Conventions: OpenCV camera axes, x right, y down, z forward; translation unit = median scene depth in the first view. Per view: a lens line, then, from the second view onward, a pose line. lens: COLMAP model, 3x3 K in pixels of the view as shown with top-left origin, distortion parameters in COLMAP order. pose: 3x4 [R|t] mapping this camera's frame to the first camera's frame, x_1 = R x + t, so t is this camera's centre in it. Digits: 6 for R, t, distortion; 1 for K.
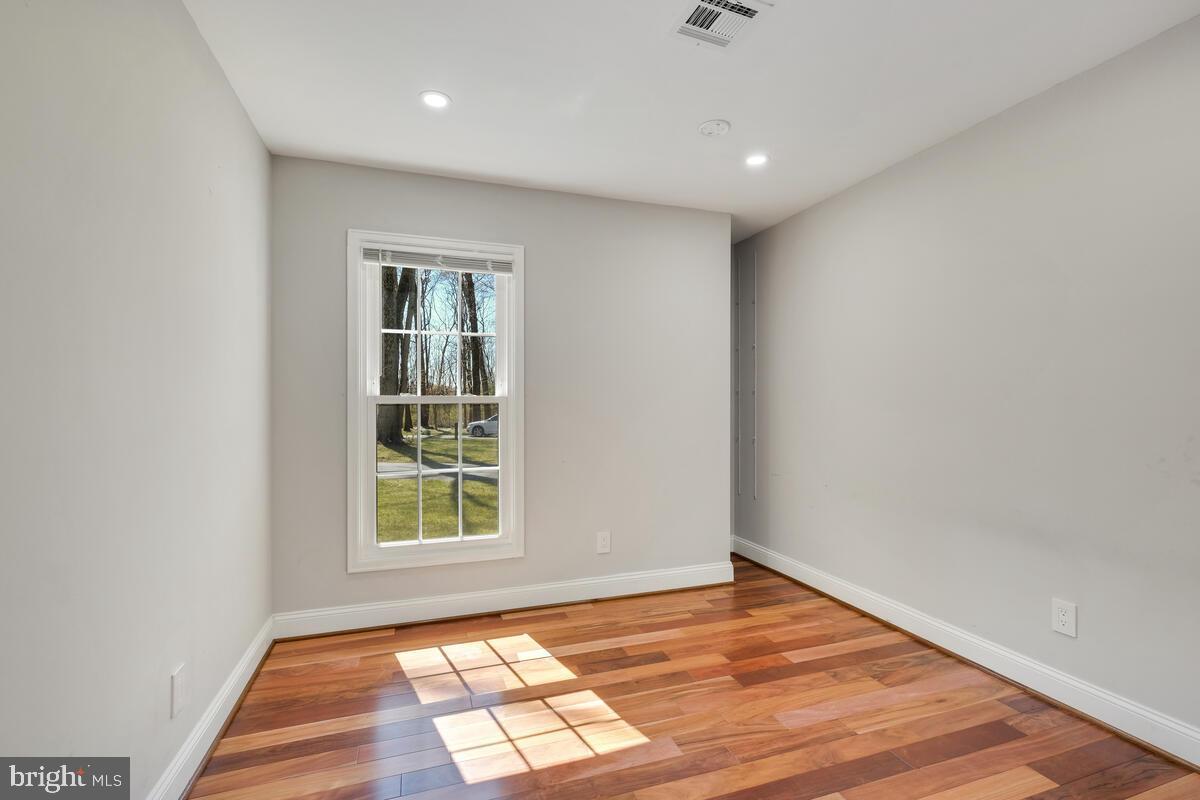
lens RADIAL K [[523.5, 0, 598.7], [0, 523.5, 394.5], [0, 0, 1]] dist [0.003780, 0.001209]
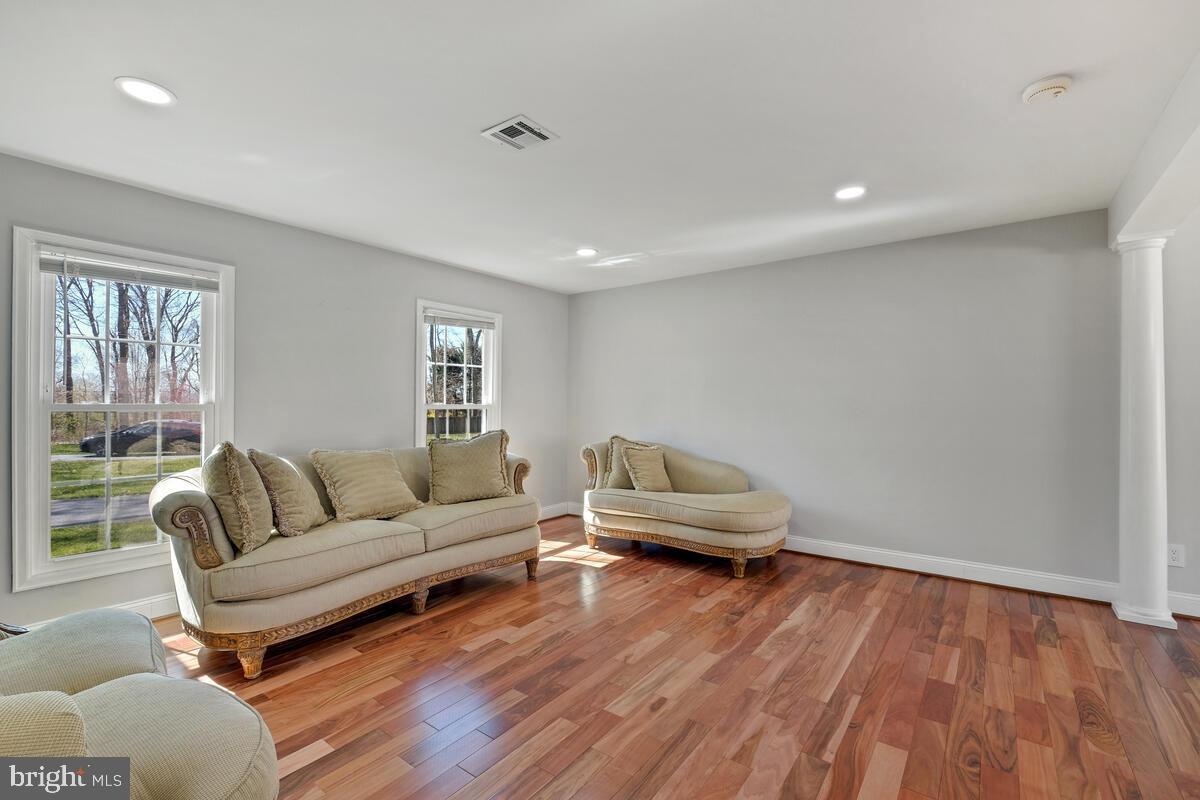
lens RADIAL K [[523.5, 0, 598.3], [0, 523.5, 404.4], [0, 0, 1]] dist [0.003780, 0.001209]
pose [[0.840735, -0.007547, 0.541395, -0.744360], [0.016308, 0.999802, -0.011389, 0.027561], [-0.541202, 0.018404, 0.840691, -0.534754]]
